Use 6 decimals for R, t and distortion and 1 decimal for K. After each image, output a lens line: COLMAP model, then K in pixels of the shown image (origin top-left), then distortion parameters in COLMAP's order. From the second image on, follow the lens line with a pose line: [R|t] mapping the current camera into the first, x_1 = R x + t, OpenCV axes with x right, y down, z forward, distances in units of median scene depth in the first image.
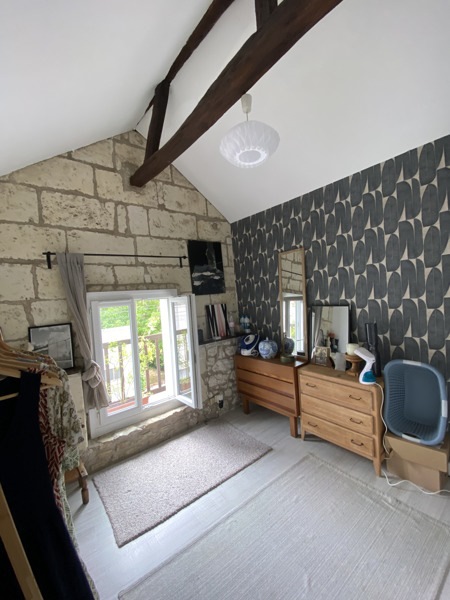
lens RADIAL K [[243.3, 0, 224.7], [0, 243.3, 300.5], [0, 0, 1]] dist [-0.003444, -0.008660]
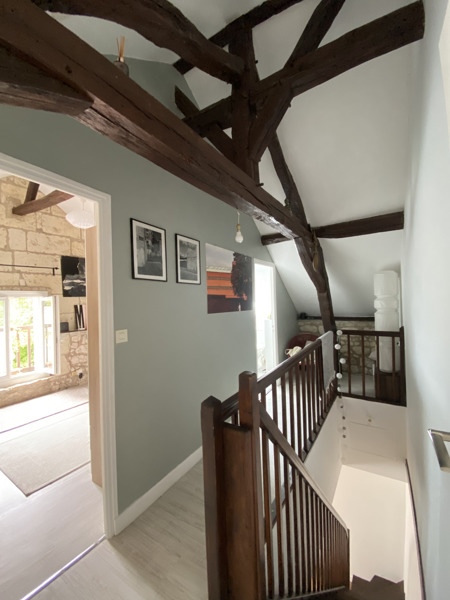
lens RADIAL K [[243.3, 0, 228.5], [0, 243.3, 299.8], [0, 0, 1]] dist [-0.003444, -0.008660]
pose [[0.926328, 0.054114, 0.372812, 0.236545], [-0.040656, 0.998210, -0.043873, 0.018264], [-0.374519, 0.025483, 0.926869, -0.636298]]
